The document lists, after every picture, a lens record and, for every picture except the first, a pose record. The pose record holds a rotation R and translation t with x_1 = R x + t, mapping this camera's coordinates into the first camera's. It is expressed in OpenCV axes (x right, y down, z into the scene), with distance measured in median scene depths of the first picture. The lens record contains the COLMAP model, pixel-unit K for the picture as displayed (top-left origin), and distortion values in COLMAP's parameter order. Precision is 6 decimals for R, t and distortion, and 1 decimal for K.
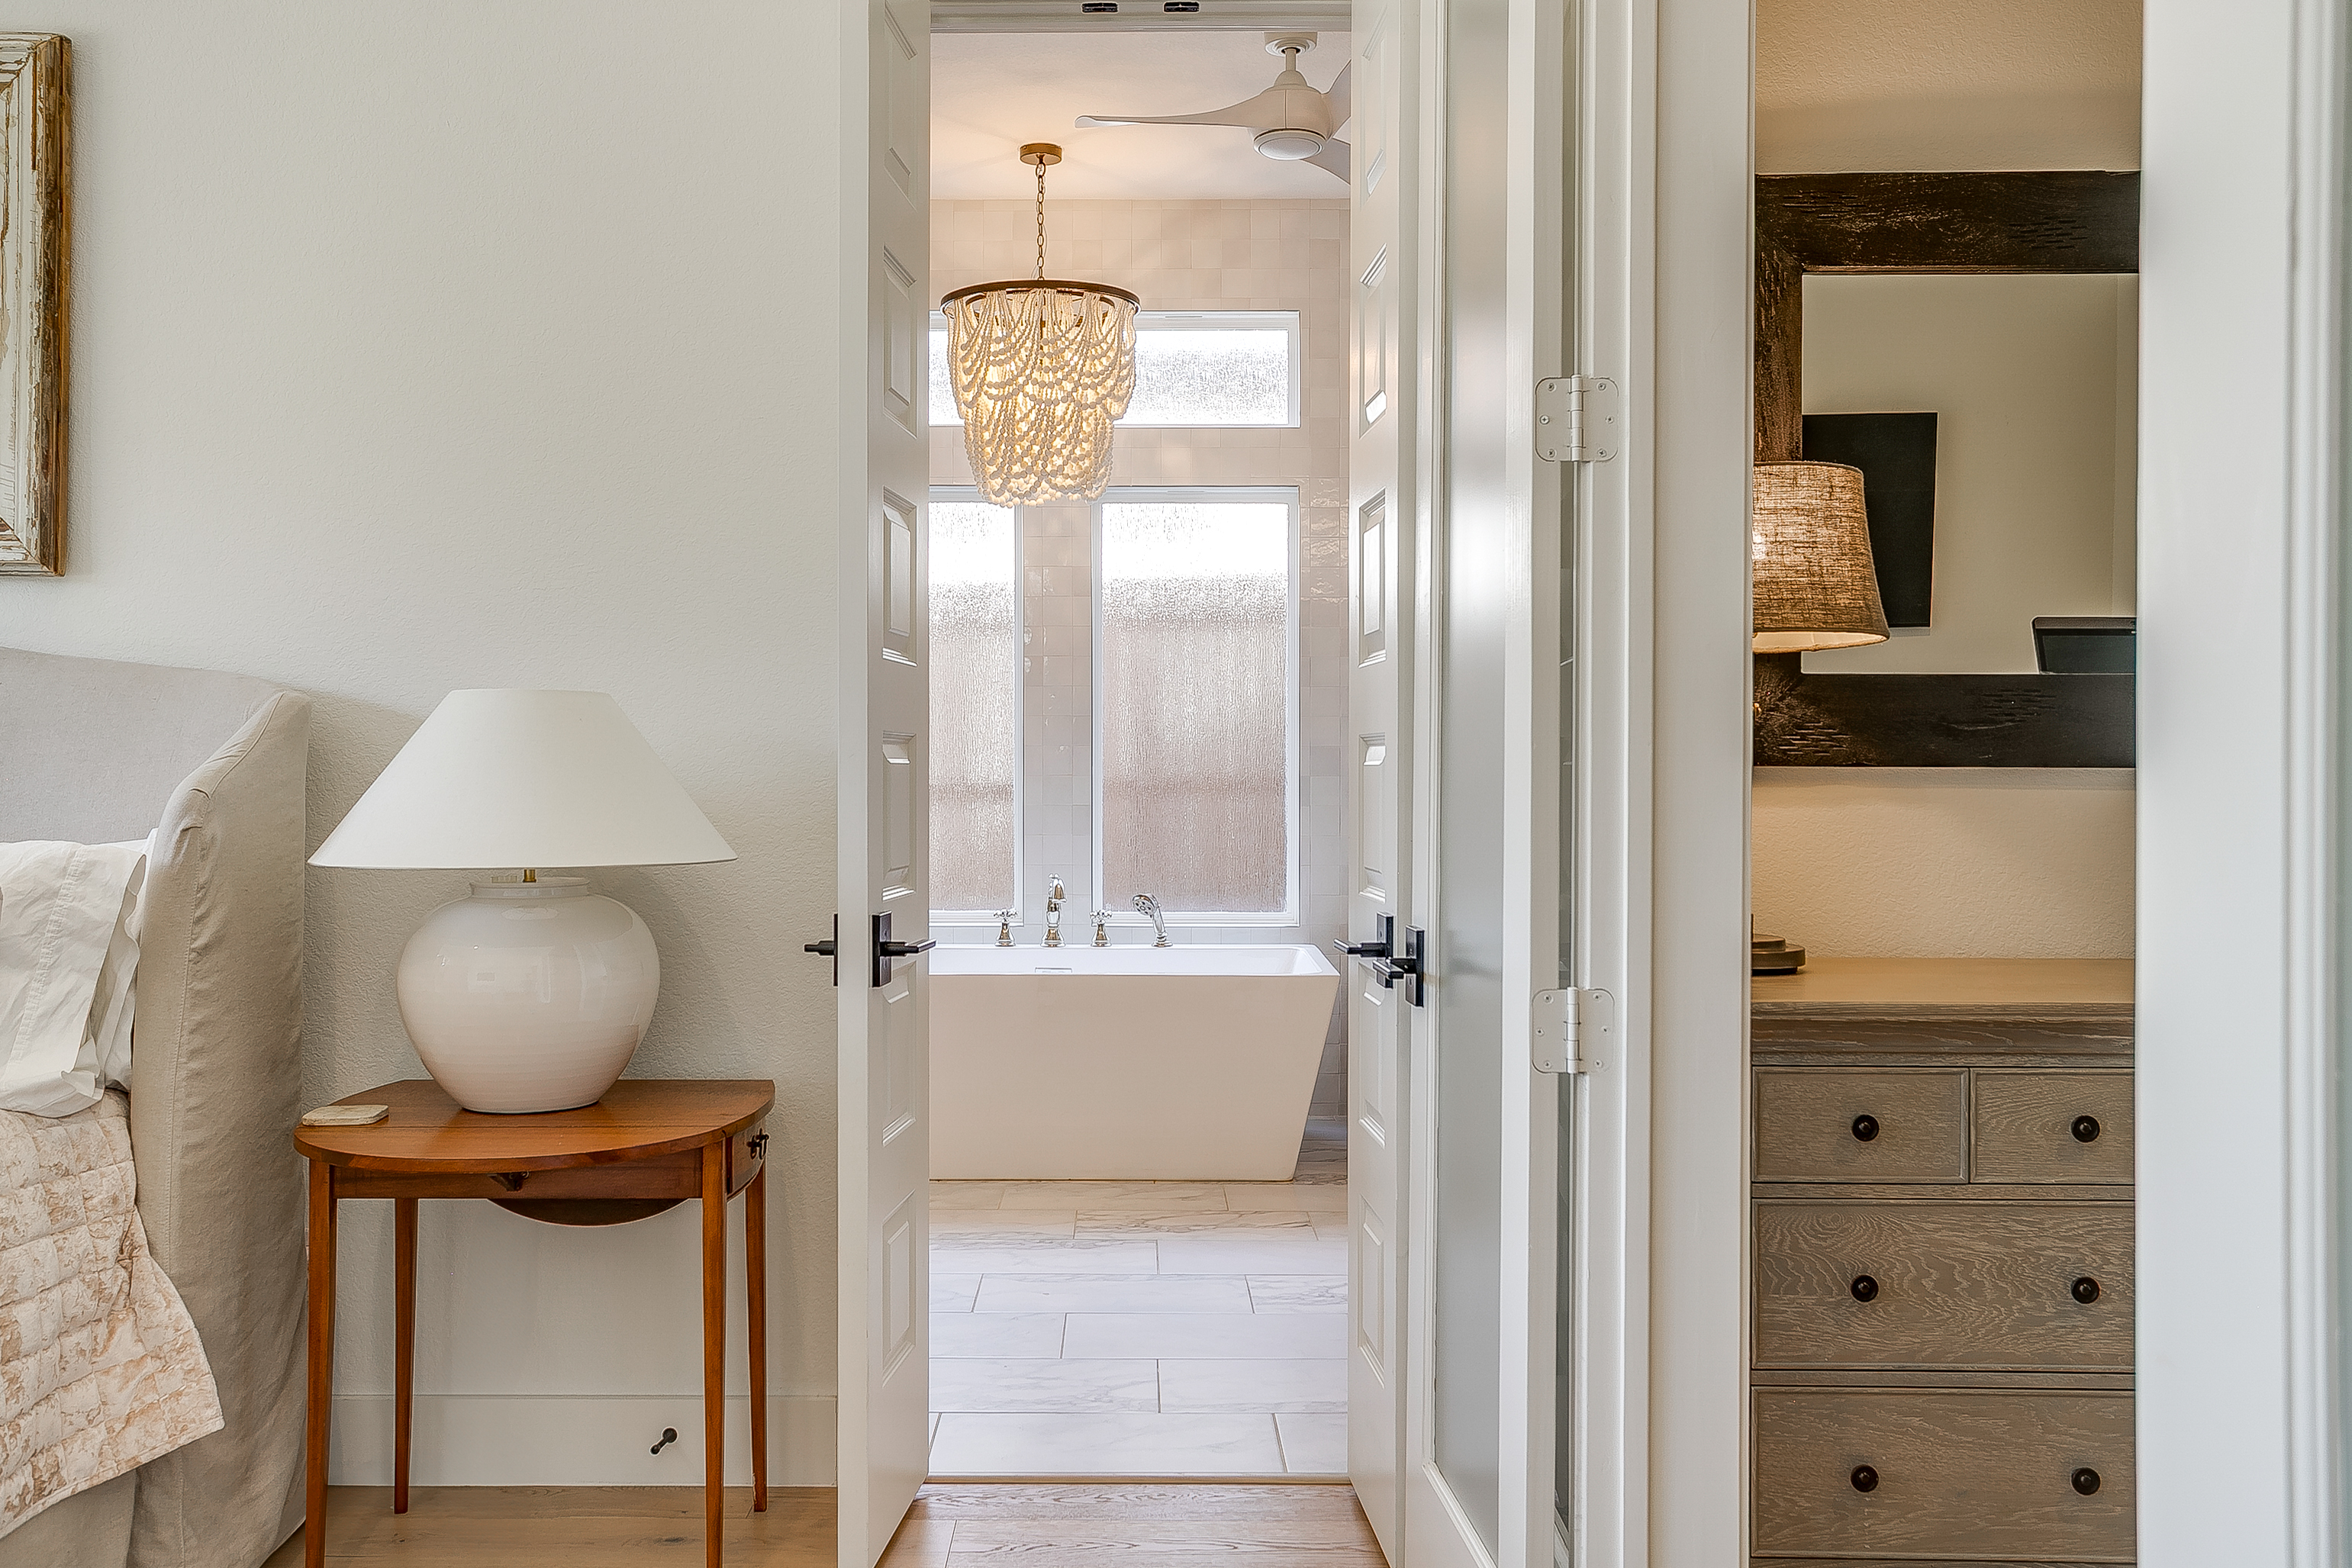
lens RADIAL K [[1904.7, 0, 1176.4], [0, 1904.7, 759.2], [0, 0, 1]] dist [-0.051438, 0.082958]
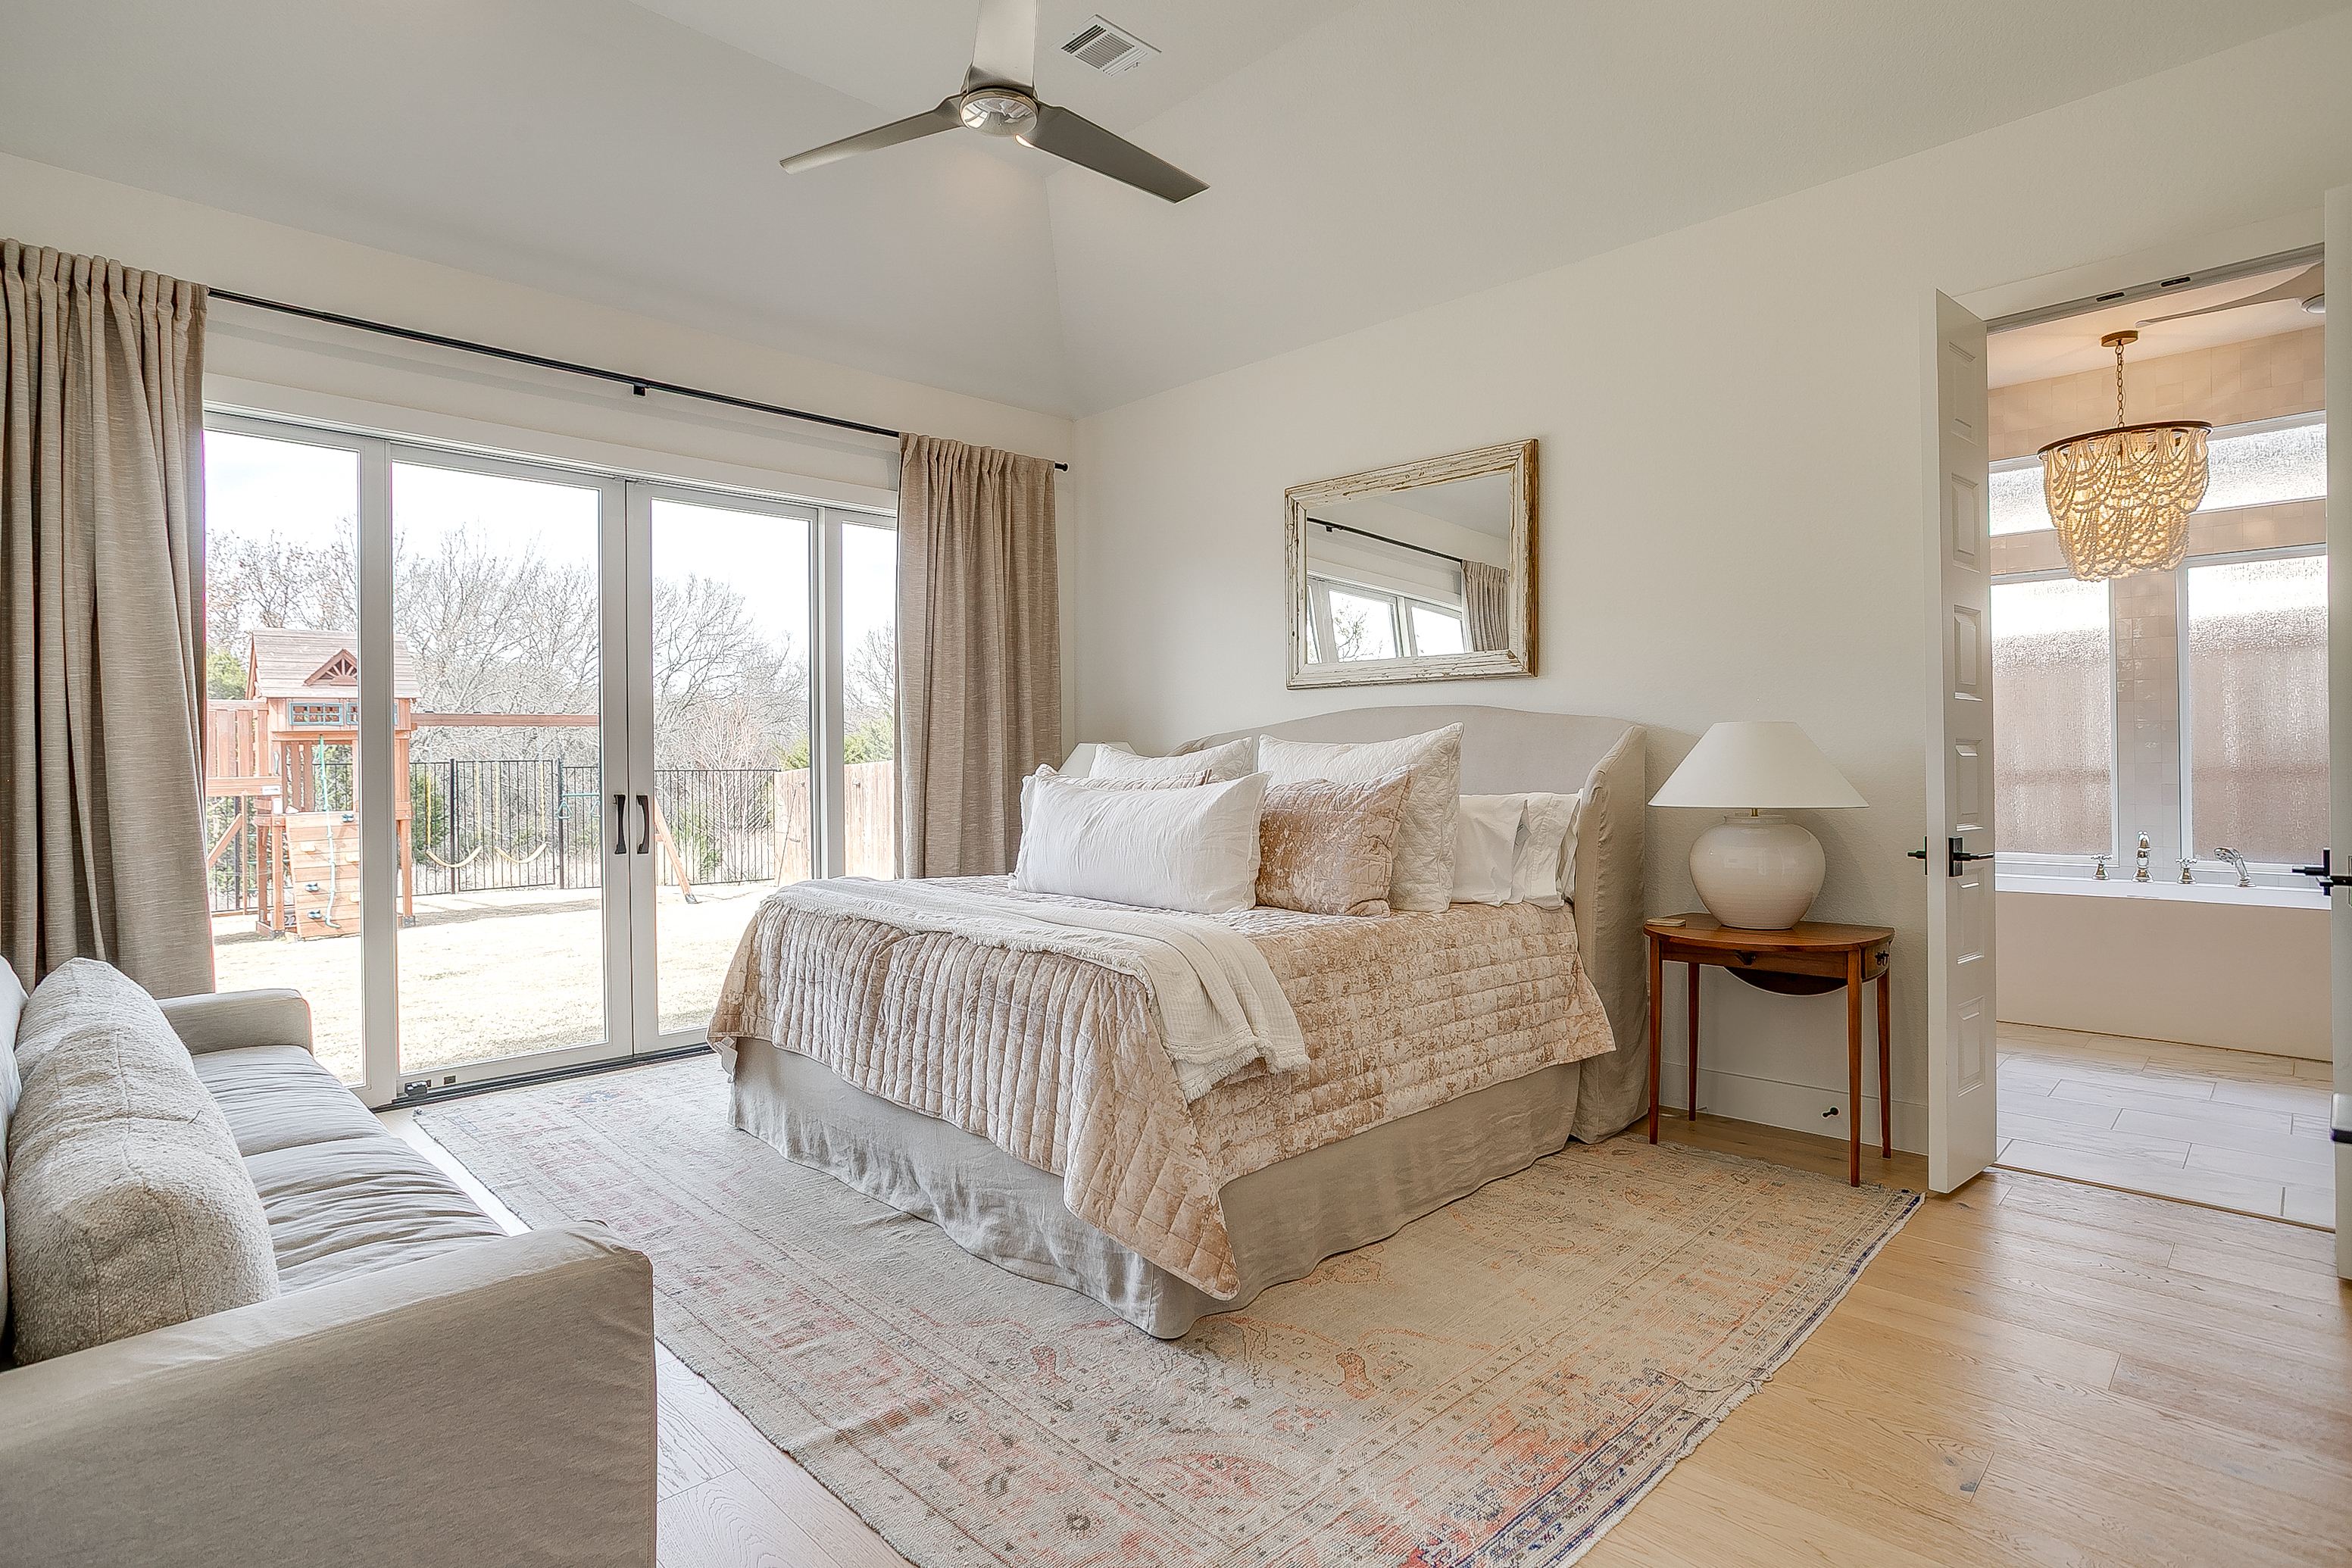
lens RADIAL K [[1209.2, 0, 1176.2], [0, 1209.2, 760.3], [0, 0, 1]] dist [-0.040380, 0.038734]
pose [[0.707810, -0.010083, -0.706331, 0.117151], [0.011290, 0.999932, -0.002960, 0.001532], [0.706313, -0.005879, 0.707876, -0.316018]]
